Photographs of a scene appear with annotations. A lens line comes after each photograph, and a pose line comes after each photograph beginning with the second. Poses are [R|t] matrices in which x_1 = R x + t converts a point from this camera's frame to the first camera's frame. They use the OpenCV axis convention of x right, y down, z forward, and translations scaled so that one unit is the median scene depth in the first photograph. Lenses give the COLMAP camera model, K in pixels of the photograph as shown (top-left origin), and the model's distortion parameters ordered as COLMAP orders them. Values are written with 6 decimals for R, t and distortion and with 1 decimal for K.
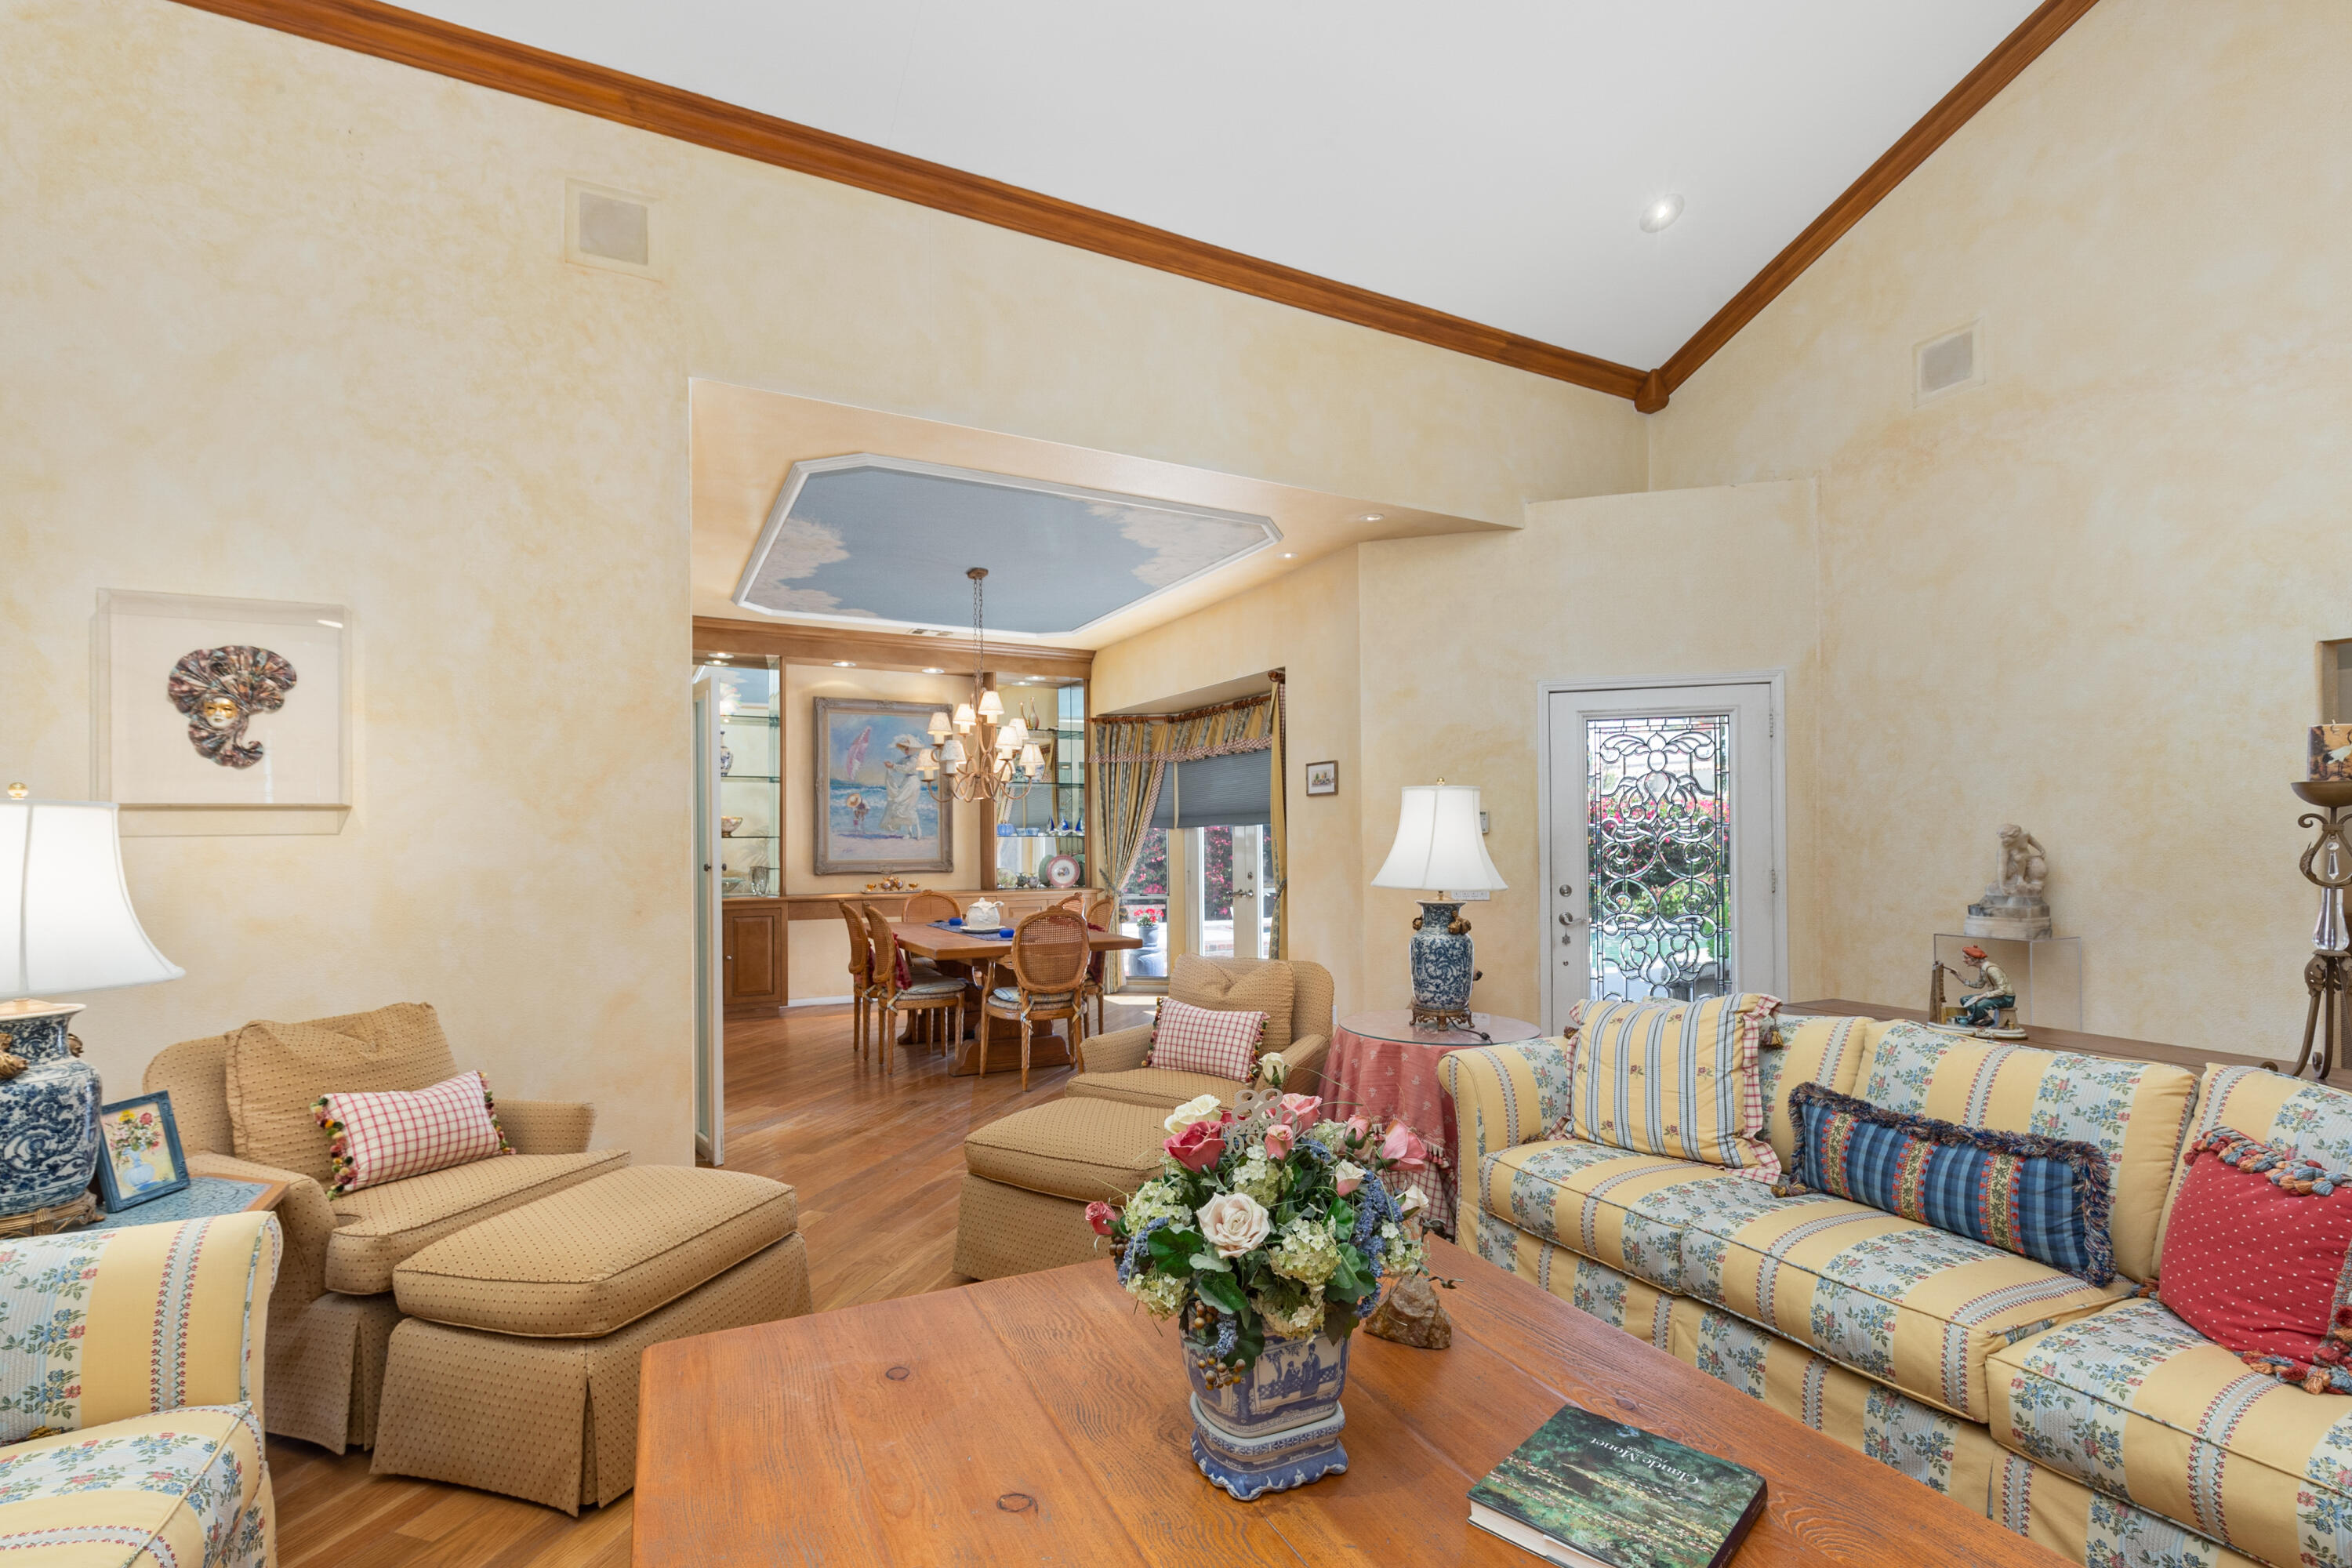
lens RADIAL K [[1053.1, 0, 1140.6], [0, 1053.1, 817.5], [0, 0, 1]] dist [-0.012307, -0.000609]
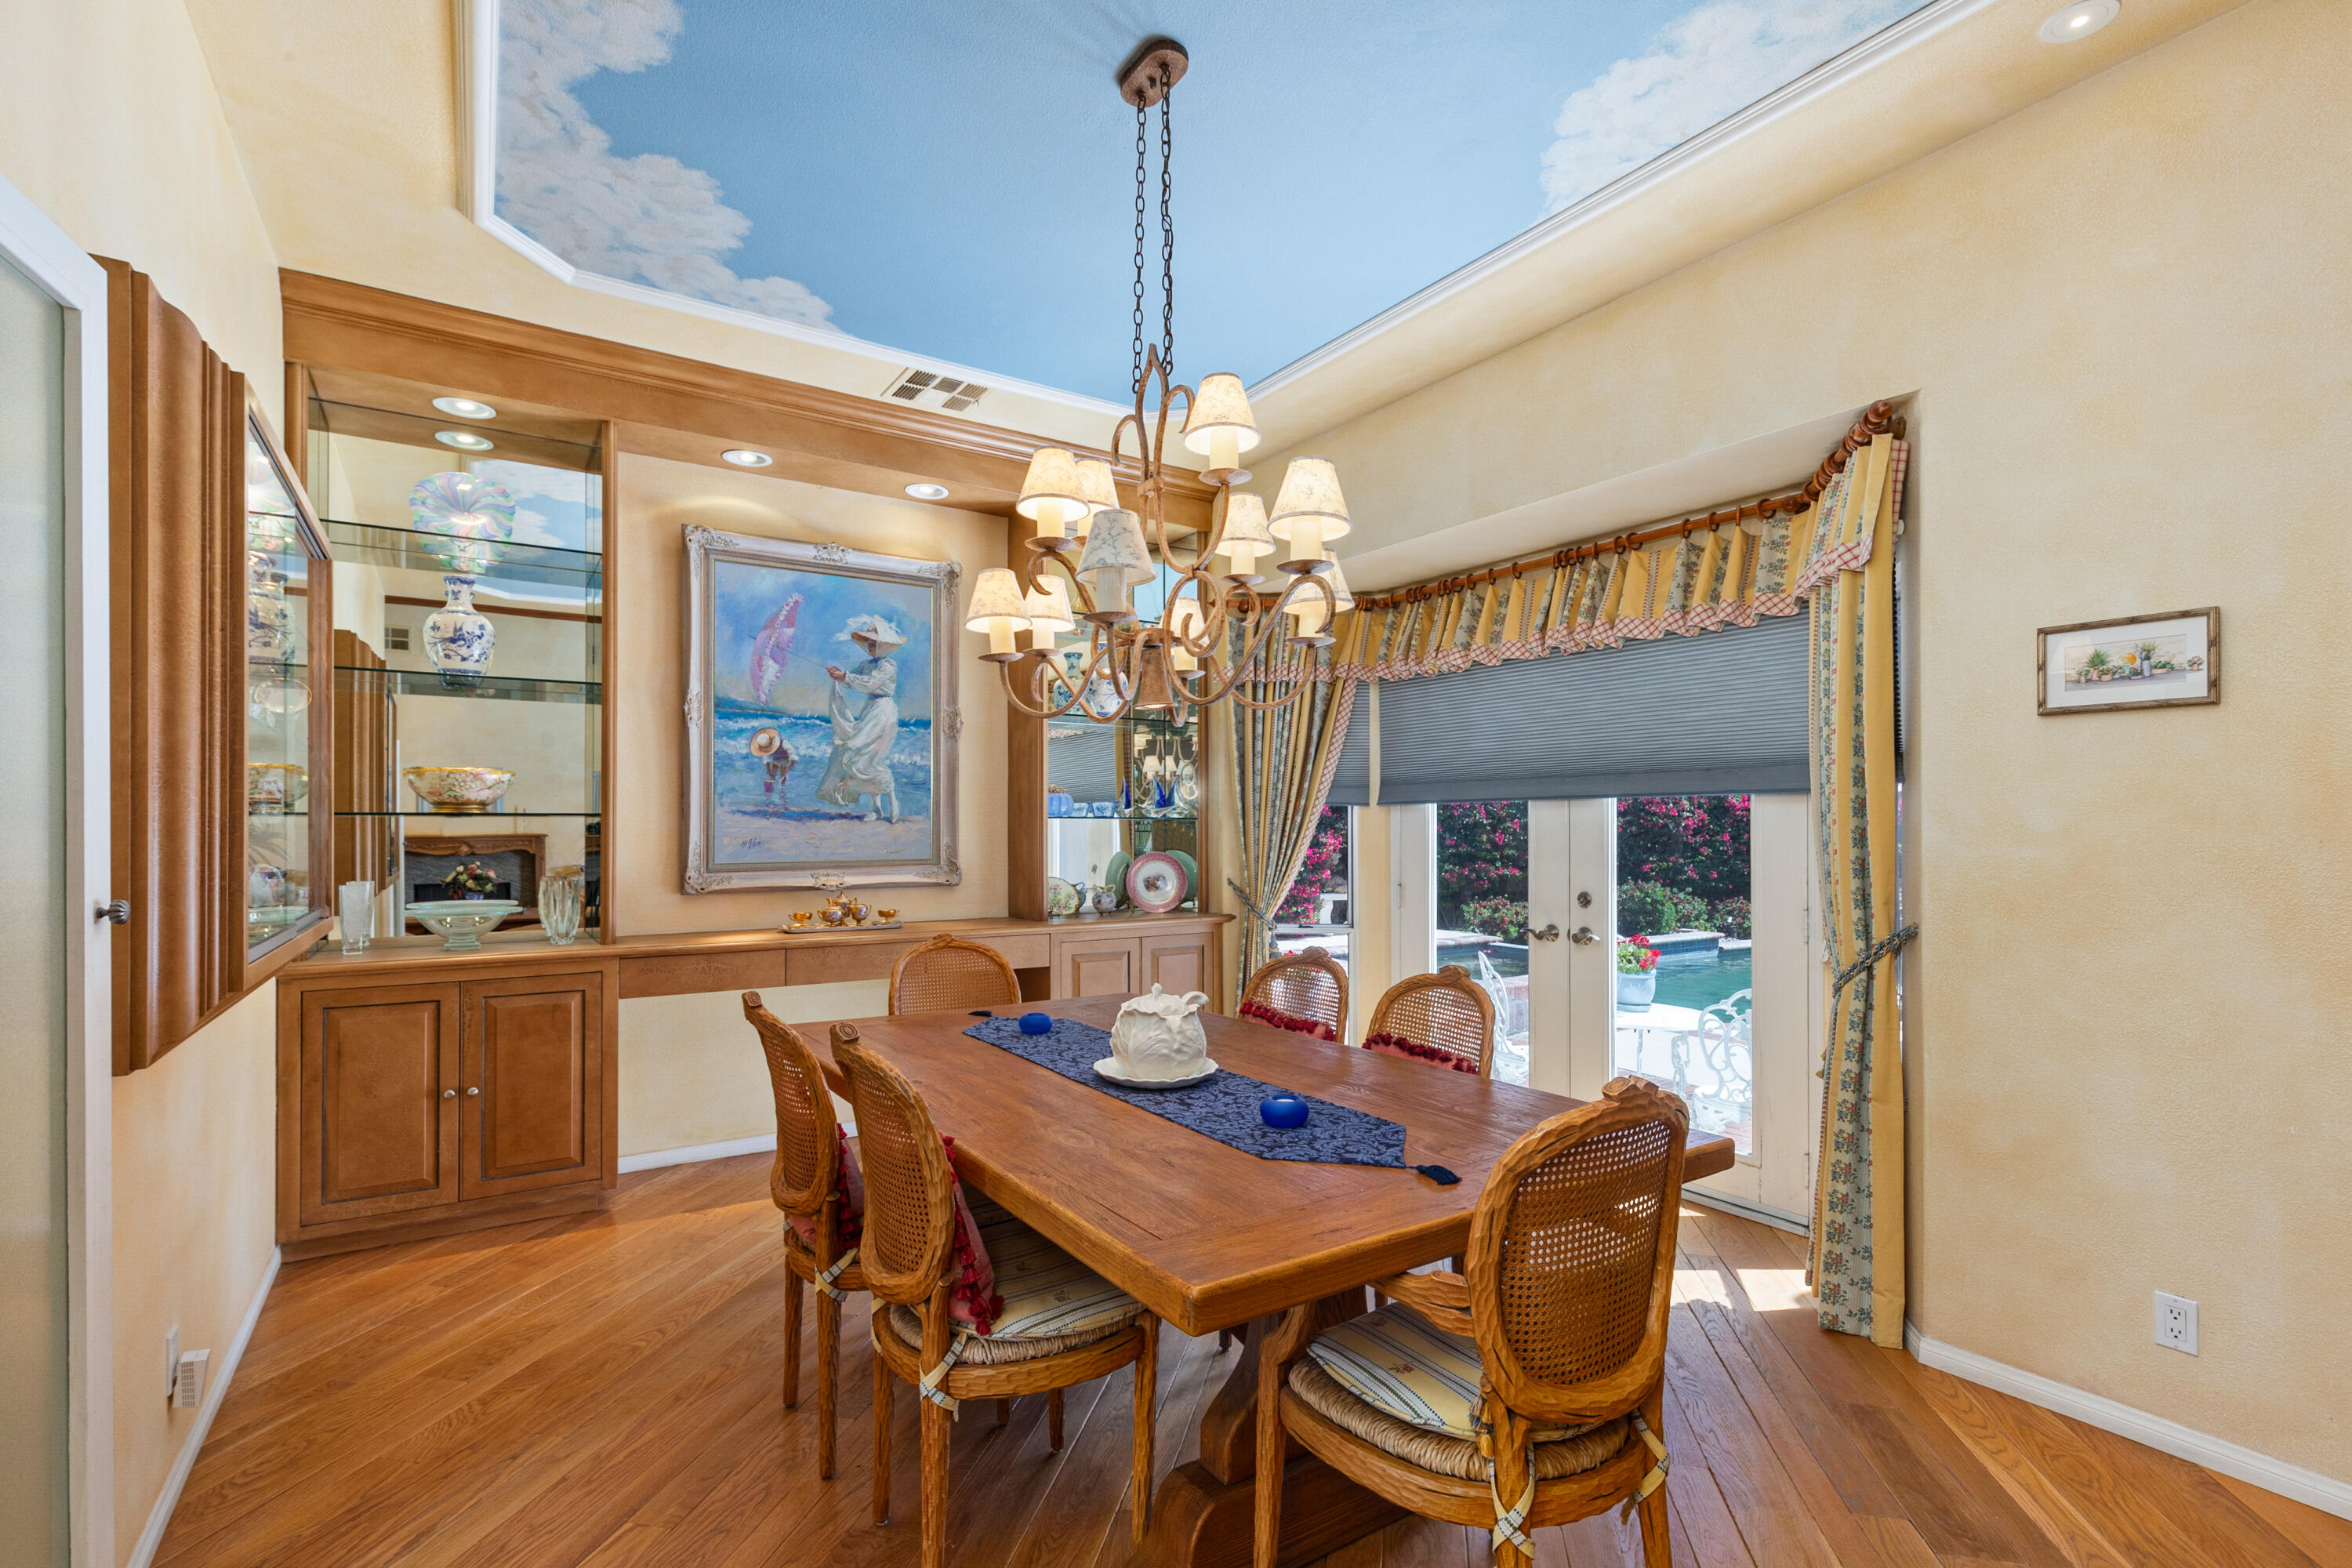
lens RADIAL K [[1053.1, 0, 1151.5], [0, 1053.1, 818.4], [0, 0, 1]] dist [-0.012307, -0.000609]
pose [[0.994041, 0.008449, 0.108677, -0.146088], [-0.010132, 0.999837, 0.014950, 0.010509], [-0.108533, -0.015962, 0.993965, 0.490359]]
